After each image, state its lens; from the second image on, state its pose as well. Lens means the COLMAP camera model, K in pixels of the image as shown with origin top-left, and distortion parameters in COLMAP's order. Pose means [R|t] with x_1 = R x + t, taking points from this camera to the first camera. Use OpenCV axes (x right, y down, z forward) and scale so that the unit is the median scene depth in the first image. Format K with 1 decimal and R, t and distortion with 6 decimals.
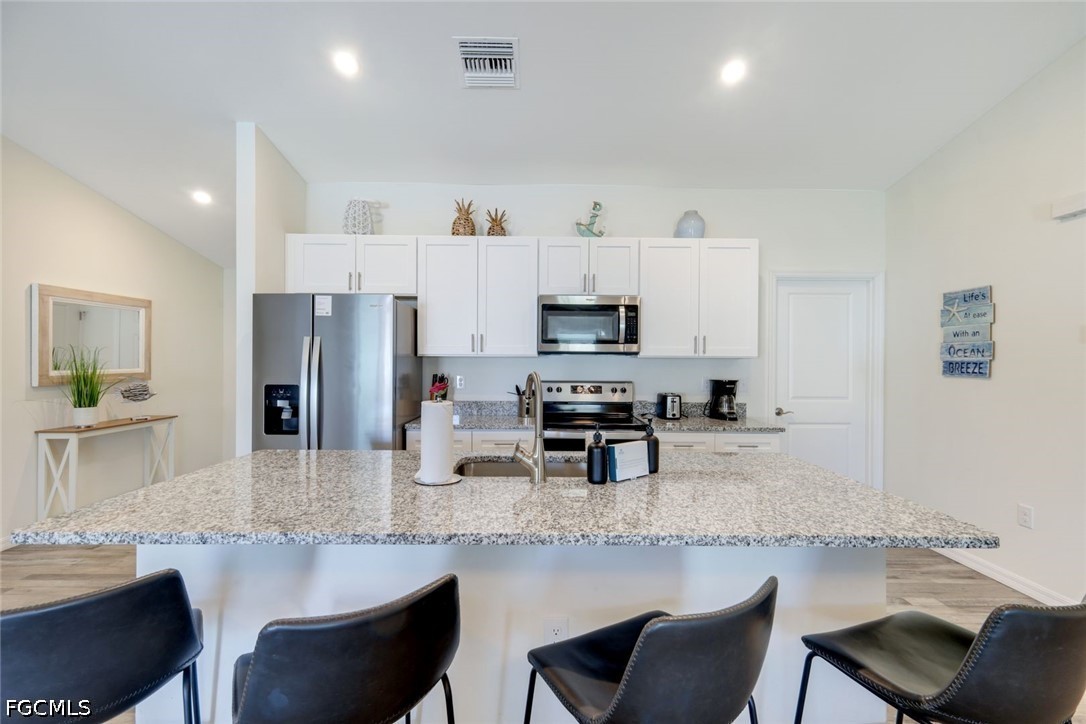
lens RADIAL K [[475.0, 0, 544.4], [0, 475.0, 361.0], [0, 0, 1]] dist [0.012396, 0.001217]
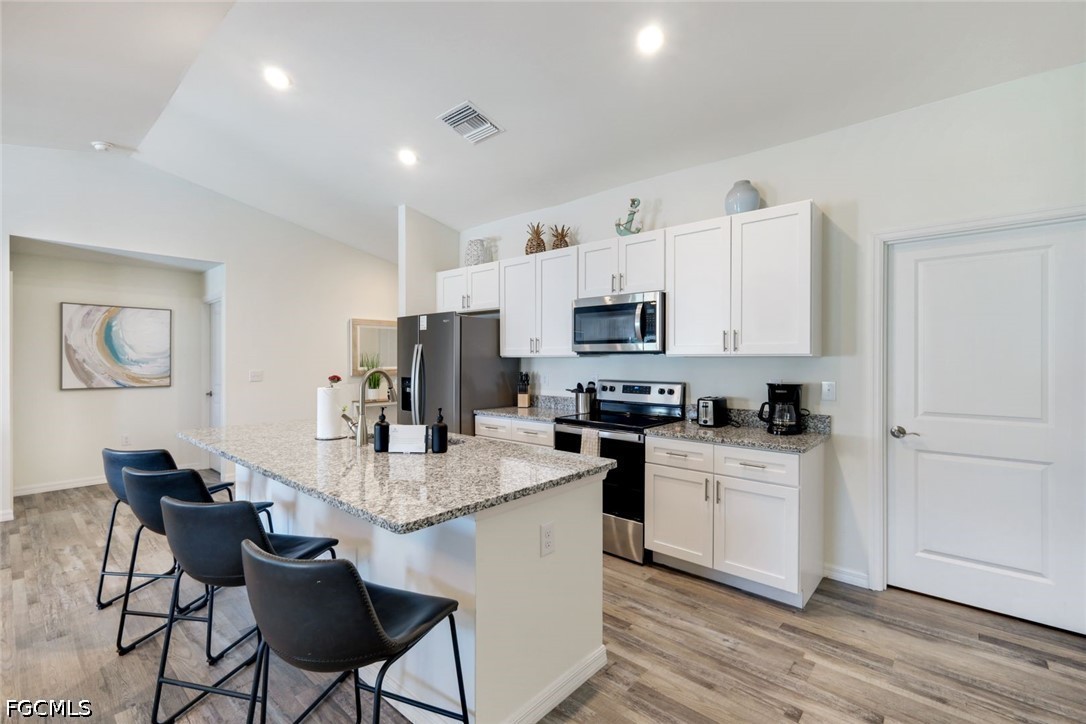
lens RADIAL K [[475.0, 0, 543.4], [0, 475.0, 361.5], [0, 0, 1]] dist [0.012396, 0.001217]
pose [[0.742719, -0.002547, -0.669599, 0.644088], [0.001554, 0.999997, -0.002080, 0.003991], [0.669602, 0.000504, 0.742720, 0.149350]]
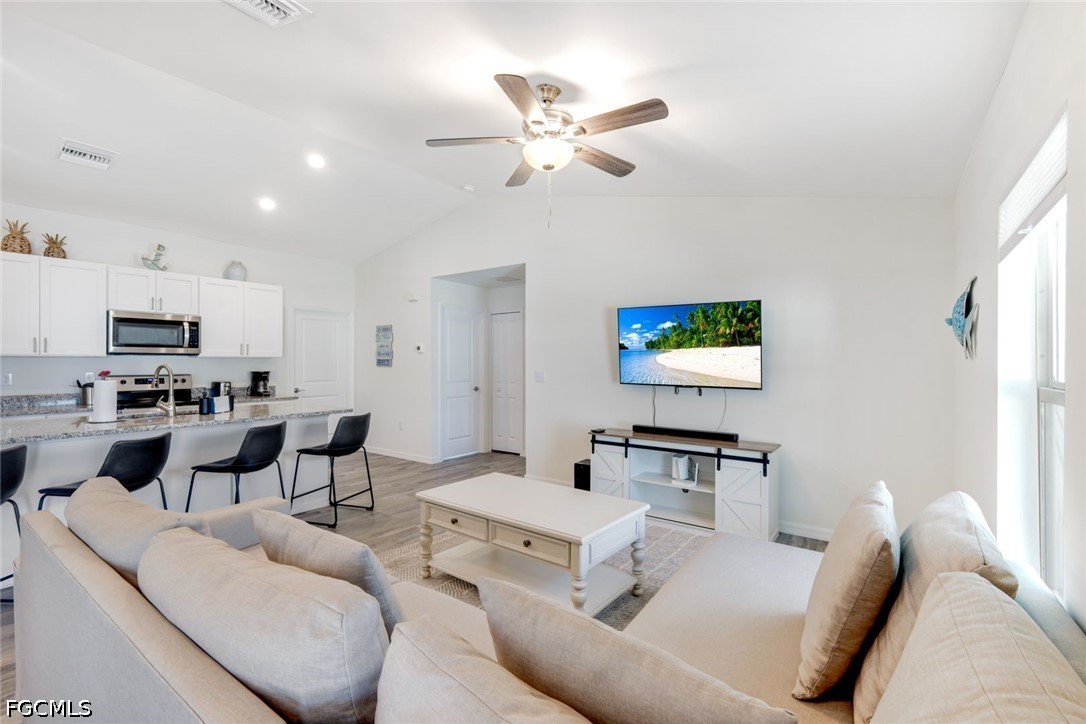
lens RADIAL K [[475.0, 0, 532.5], [0, 475.0, 357.7], [0, 0, 1]] dist [0.012396, 0.001217]
pose [[0.614052, 0.000463, 0.789265, -0.335005], [0.006269, 0.999965, -0.005465, 0.008577], [-0.789240, 0.008304, 0.614028, -0.724978]]
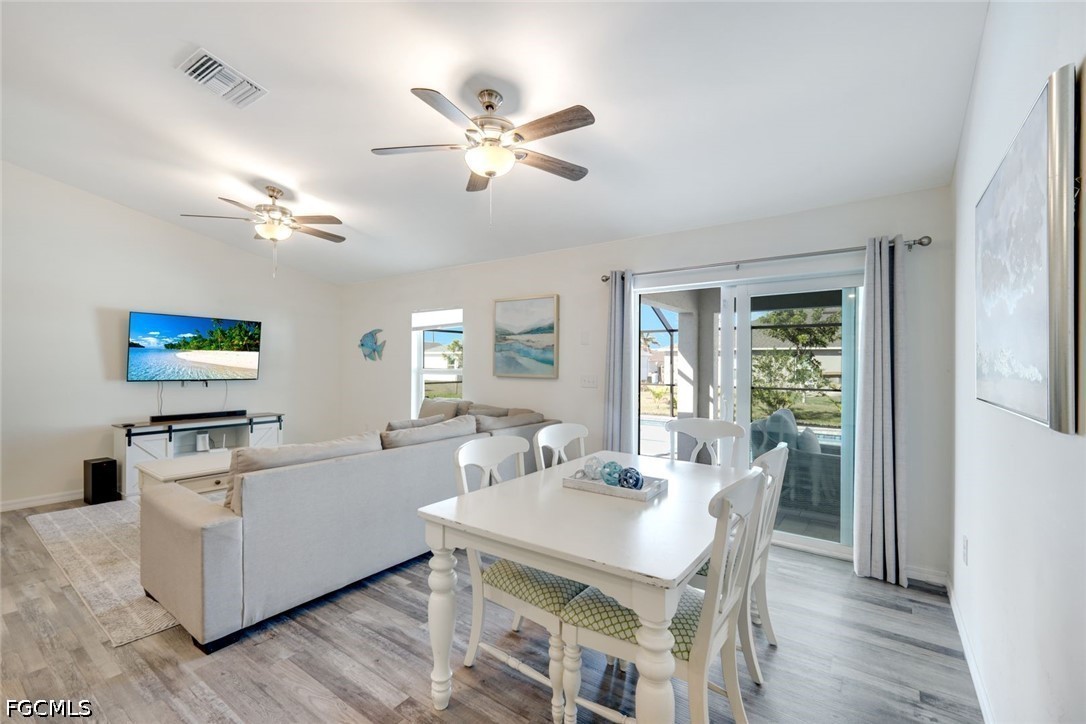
lens RADIAL K [[475.0, 0, 539.6], [0, 475.0, 365.0], [0, 0, 1]] dist [0.012396, 0.001217]
pose [[-0.791802, -0.012713, 0.610645, -0.953989], [-0.007946, 0.999913, 0.010514, 0.001259], [-0.610726, 0.003473, -0.791834, 0.205905]]
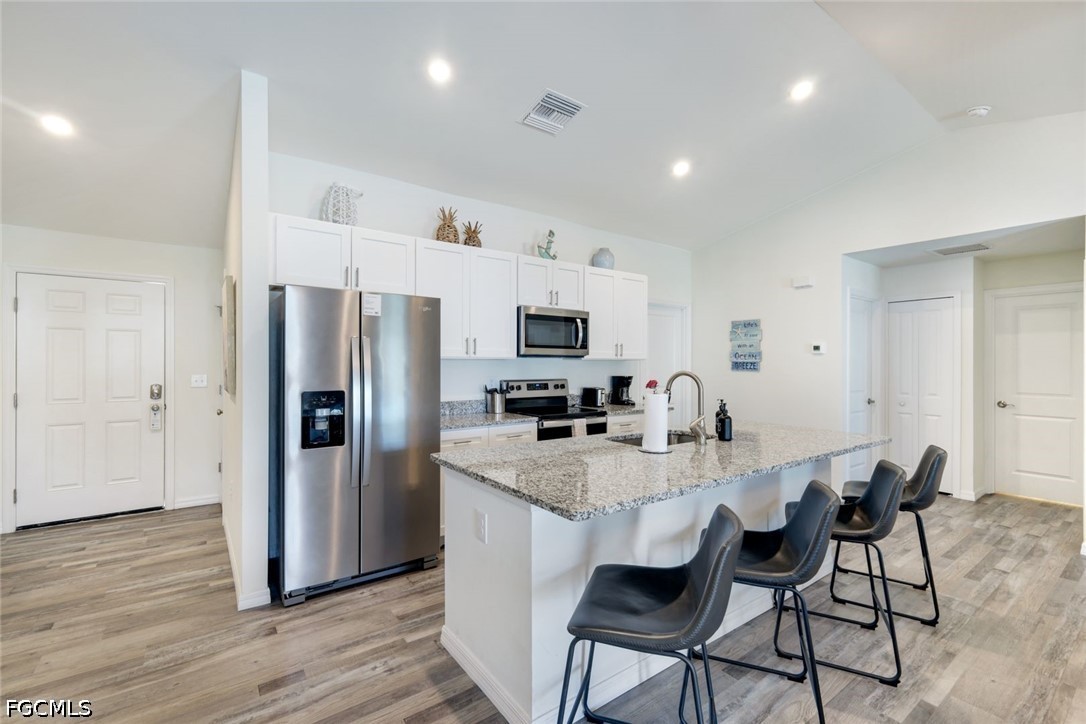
lens RADIAL K [[475.0, 0, 546.1], [0, 475.0, 362.2], [0, 0, 1]] dist [0.012396, 0.001217]
pose [[0.808763, -0.003797, 0.588123, -0.625425], [0.002458, 0.999992, 0.003076, -0.004775], [-0.588130, -0.001042, 0.808766, 0.036567]]
